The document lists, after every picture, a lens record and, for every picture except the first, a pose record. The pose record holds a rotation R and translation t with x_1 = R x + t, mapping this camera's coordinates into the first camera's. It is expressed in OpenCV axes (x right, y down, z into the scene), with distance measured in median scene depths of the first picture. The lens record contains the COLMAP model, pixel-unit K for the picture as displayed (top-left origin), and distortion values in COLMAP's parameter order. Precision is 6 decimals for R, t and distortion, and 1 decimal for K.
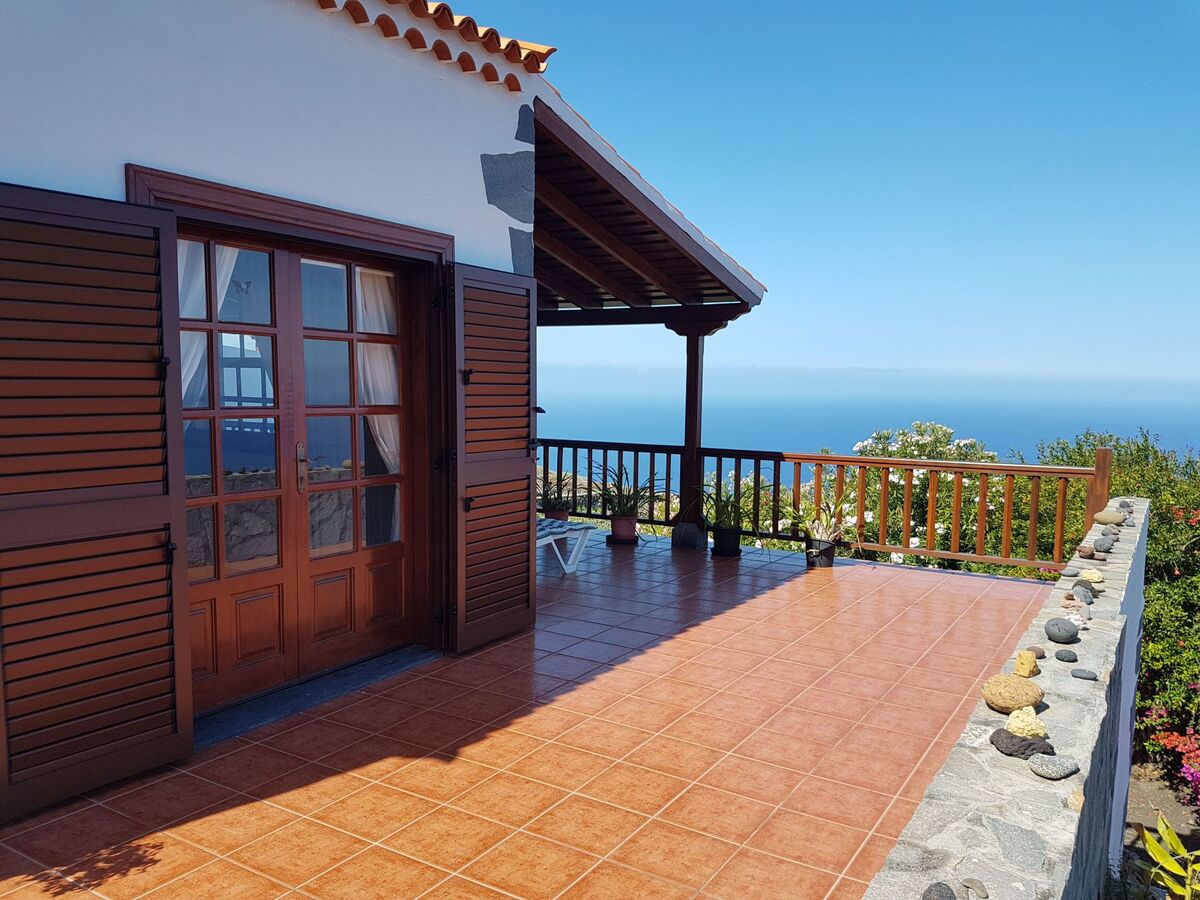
lens RADIAL K [[916.0, 0, 600.0], [0, 916.0, 450.0], [0, 0, 1]] dist [0.256717, -0.528421]
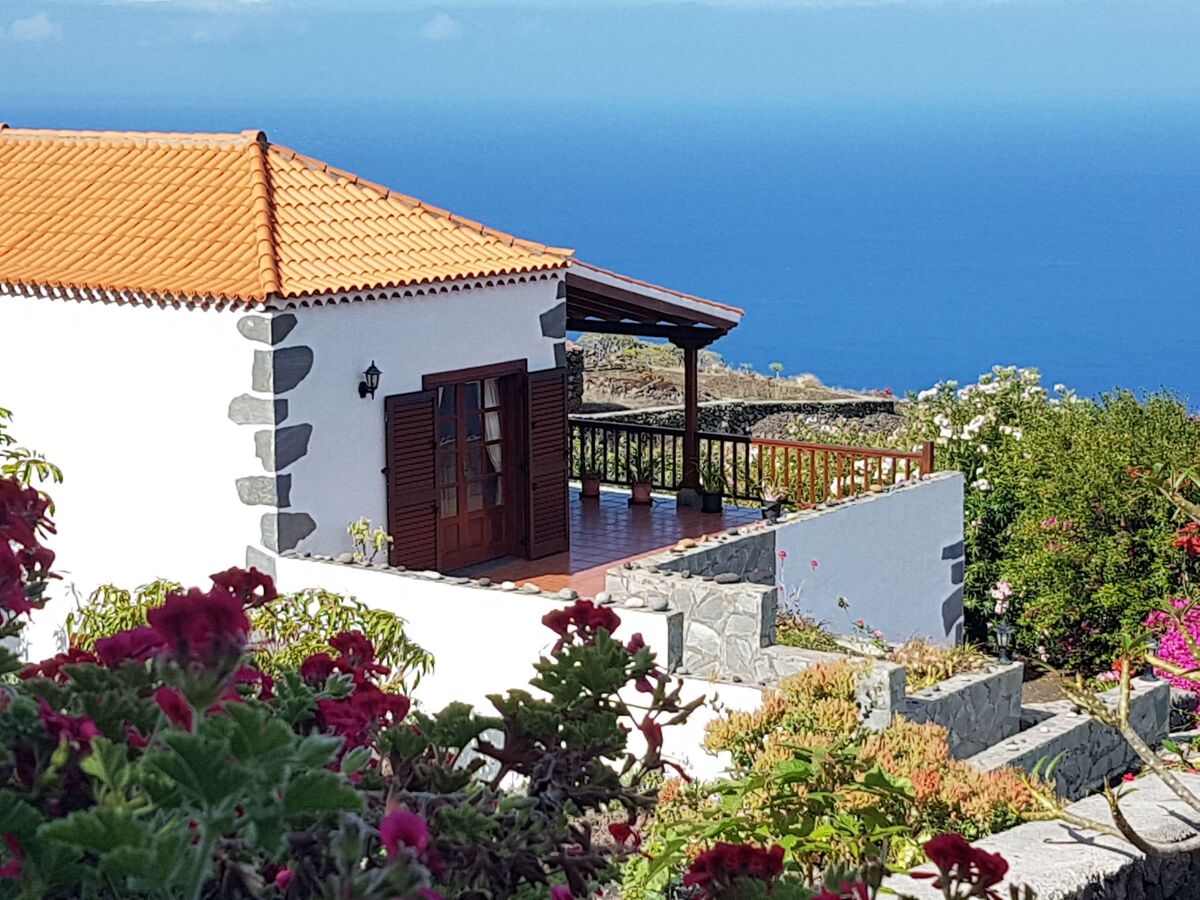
lens RADIAL K [[2295.6, 0, 600.0], [0, 2295.6, 450.0], [0, 0, 1]] dist [0.080797, 0.382378]
pose [[0.997120, -0.010054, -0.075171, 0.225171], [0.016020, 0.996730, 0.079200, -0.248890], [0.074129, -0.080176, 0.994020, -2.377828]]
